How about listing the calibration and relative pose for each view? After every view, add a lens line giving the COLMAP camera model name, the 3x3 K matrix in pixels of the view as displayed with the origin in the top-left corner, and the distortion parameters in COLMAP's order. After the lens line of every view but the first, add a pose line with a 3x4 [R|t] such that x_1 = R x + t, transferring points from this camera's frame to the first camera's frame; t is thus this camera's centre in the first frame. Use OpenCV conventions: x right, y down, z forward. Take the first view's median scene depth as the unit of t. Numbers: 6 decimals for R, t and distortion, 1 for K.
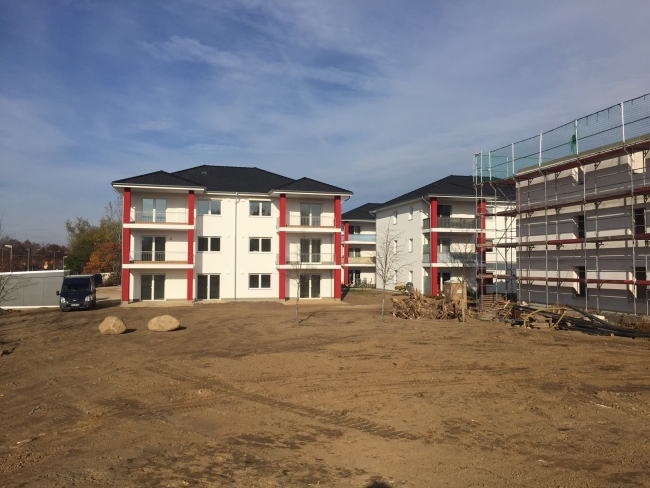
lens RADIAL K [[527.9, 0, 325.0], [0, 527.9, 244.0], [0, 0, 1]] dist [-0.058583, 0.002787]
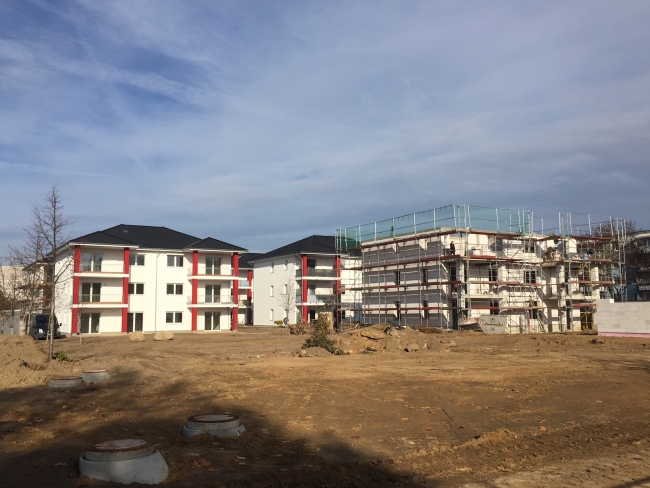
lens RADIAL K [[629.4, 0, 325.0], [0, 629.4, 244.0], [0, 0, 1]] dist [0.013857, 0.006526]
pose [[0.959513, 0.019317, 0.281003, -0.209565], [0.000937, 0.997421, -0.071767, 0.002325], [-0.281664, 0.069125, 0.957020, -0.600949]]
